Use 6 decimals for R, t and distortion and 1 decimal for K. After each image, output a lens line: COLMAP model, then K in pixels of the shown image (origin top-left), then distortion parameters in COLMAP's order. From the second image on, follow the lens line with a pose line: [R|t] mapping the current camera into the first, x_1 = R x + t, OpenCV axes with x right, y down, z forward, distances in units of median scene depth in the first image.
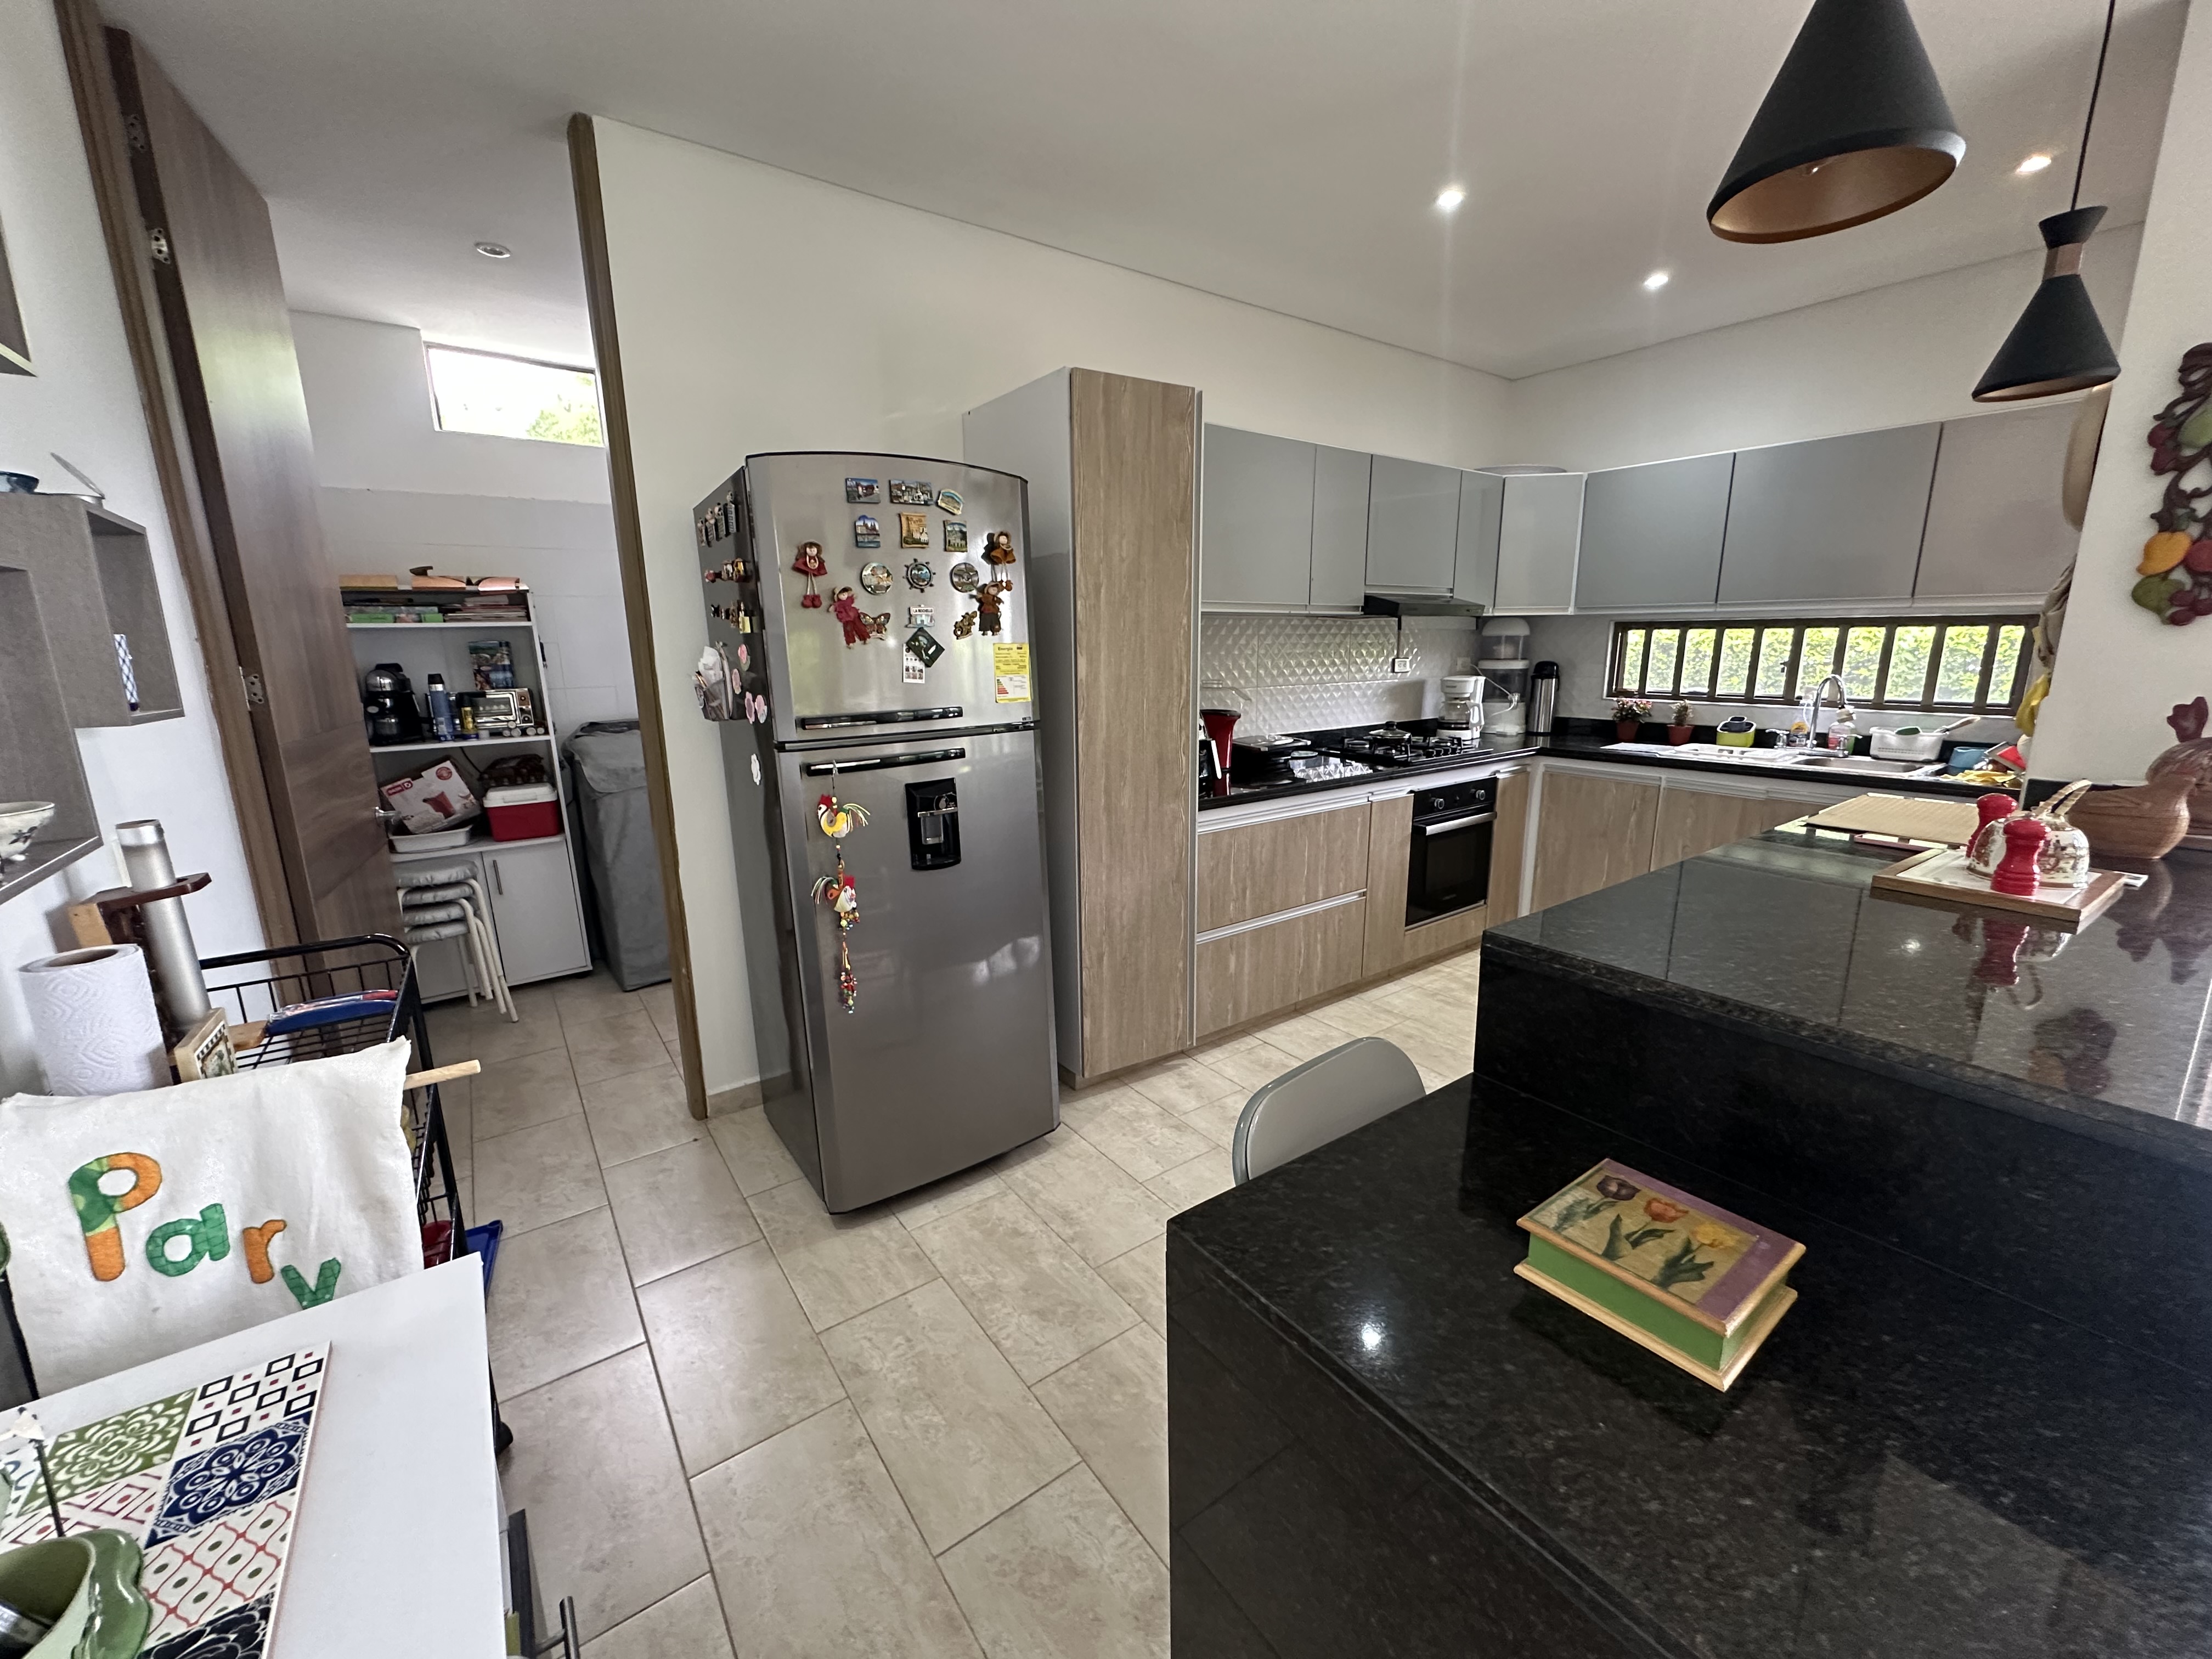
lens RADIAL K [[880.5, 0, 1105.8], [0, 880.5, 827.2], [0, 0, 1]] dist [-0.005295, 0.001397]
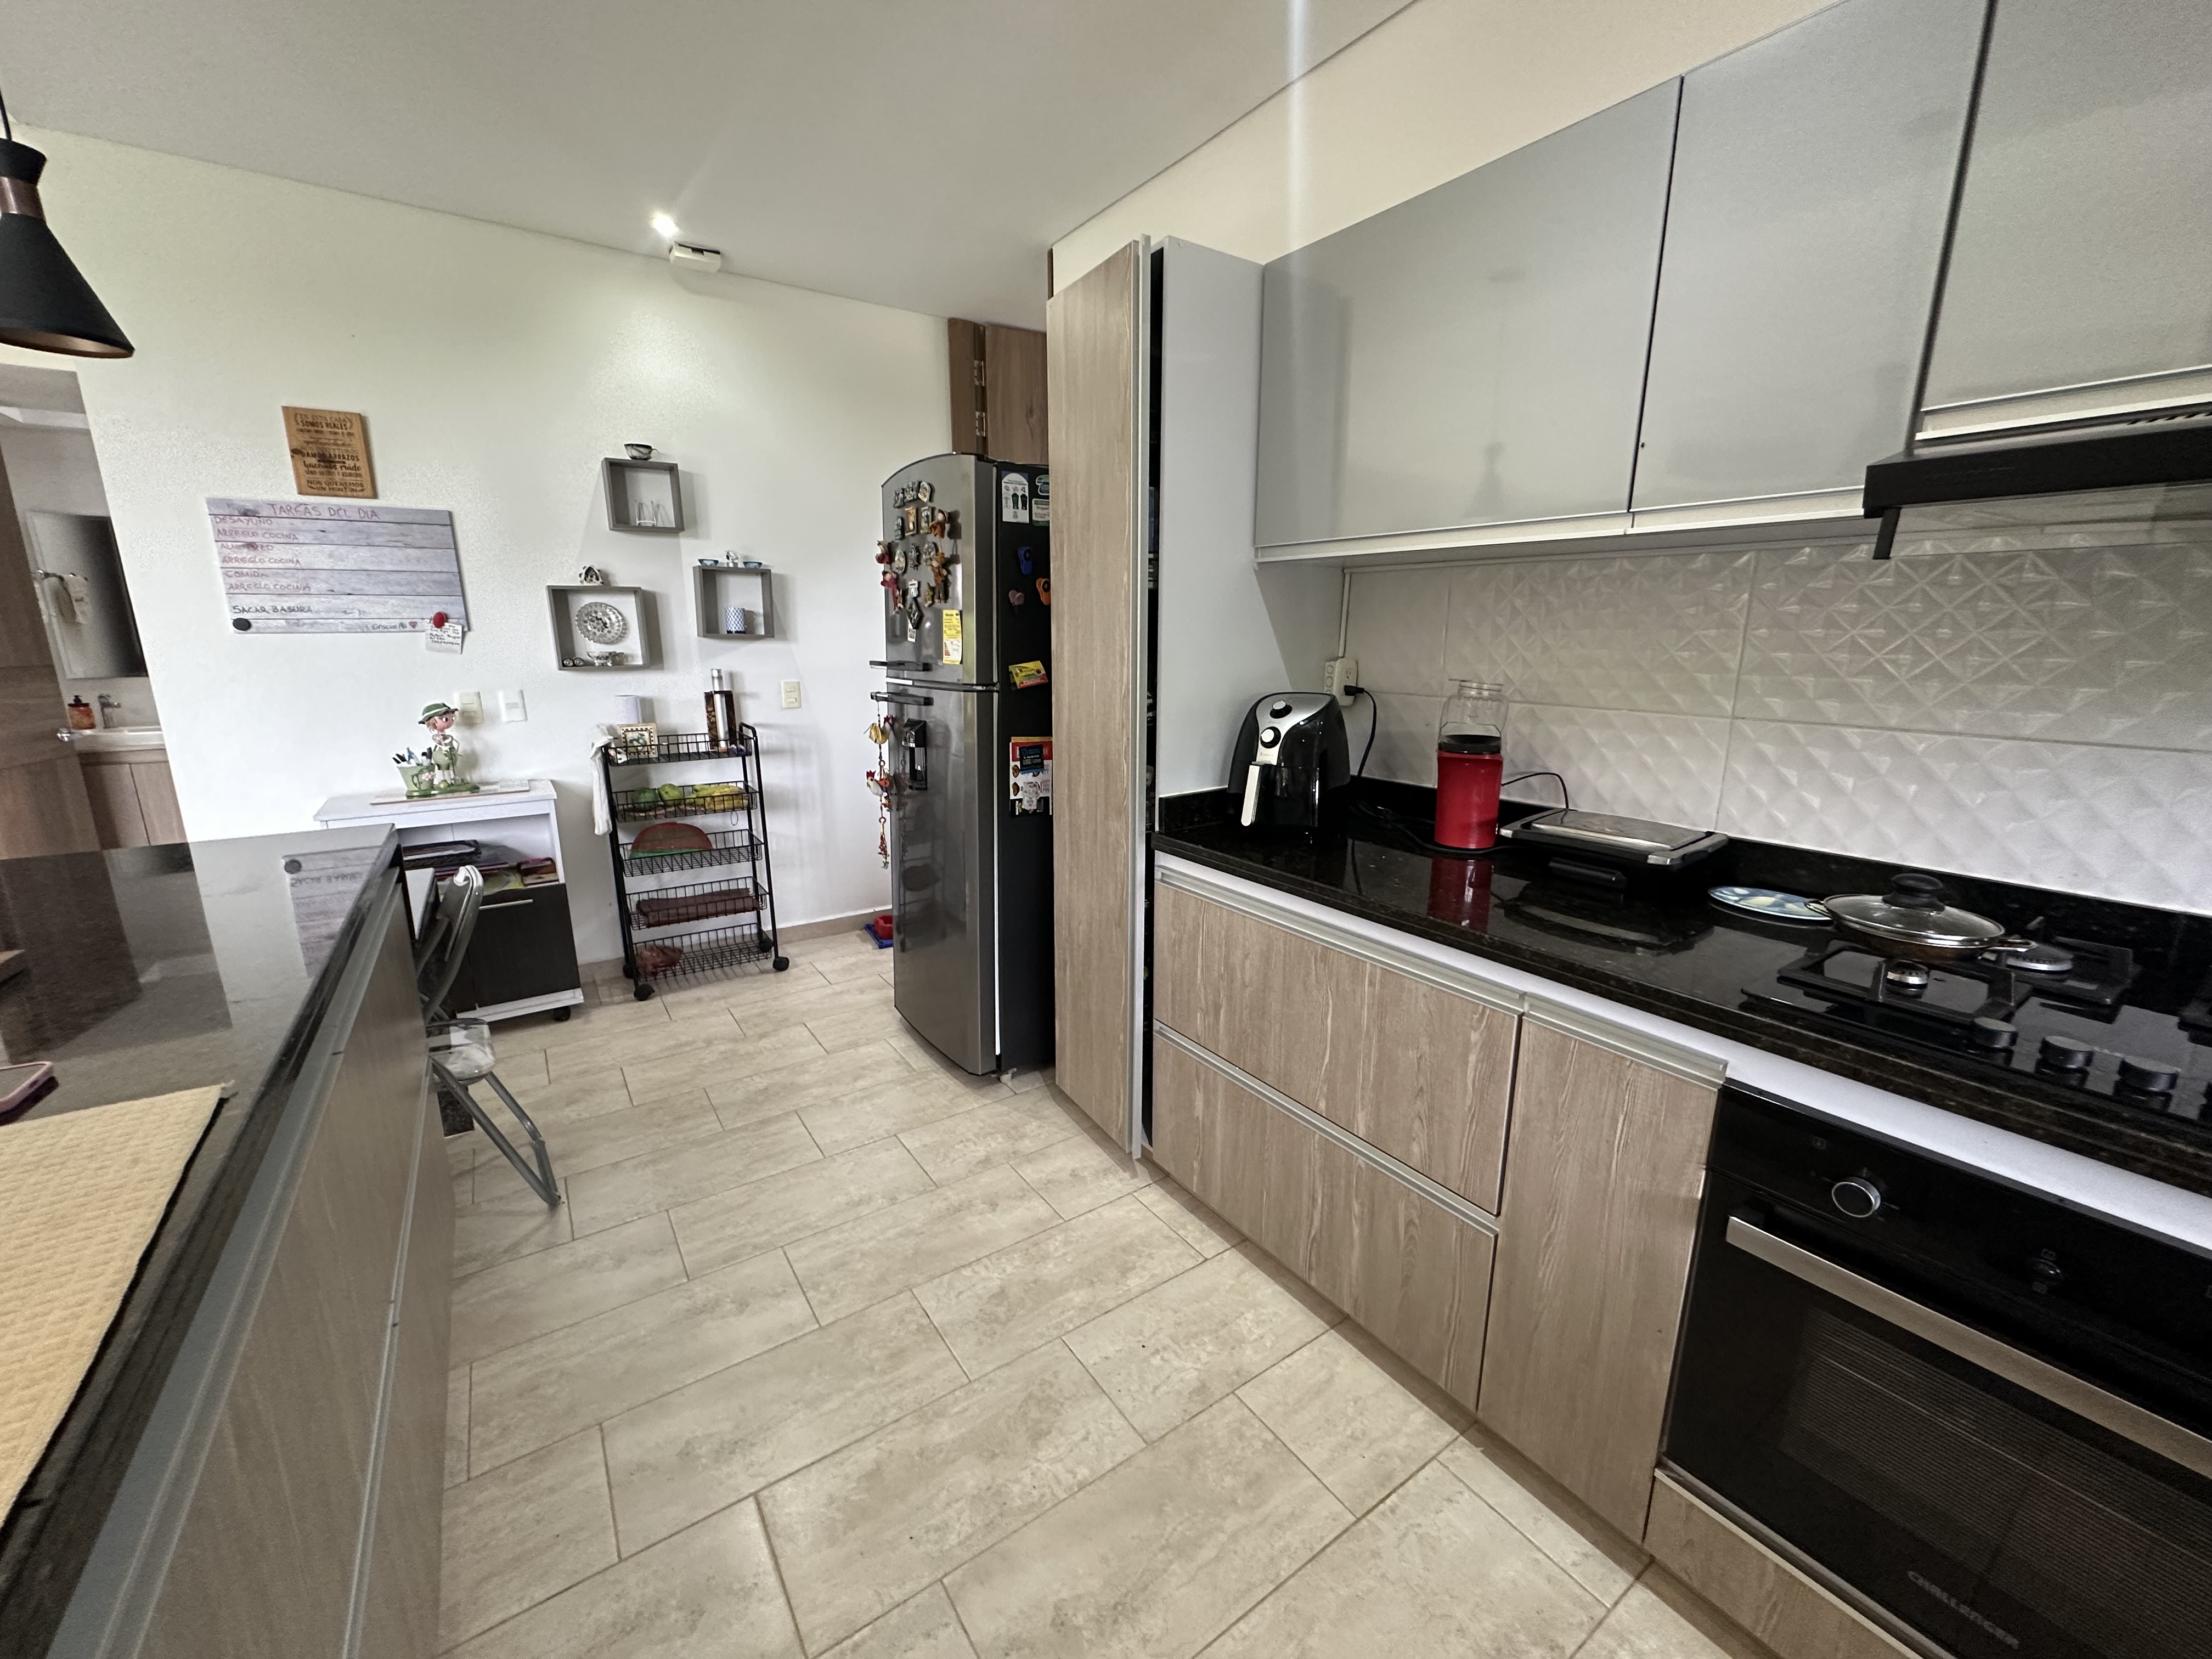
lens RADIAL K [[880.5, 0, 1112.8], [0, 880.5, 835.5], [0, 0, 1]] dist [-0.005295, 0.001397]
pose [[-0.018159, 0.235534, -0.971696, 0.769043], [-0.218698, 0.947387, 0.233728, -0.181547], [0.975624, 0.216752, 0.034307, 0.914317]]
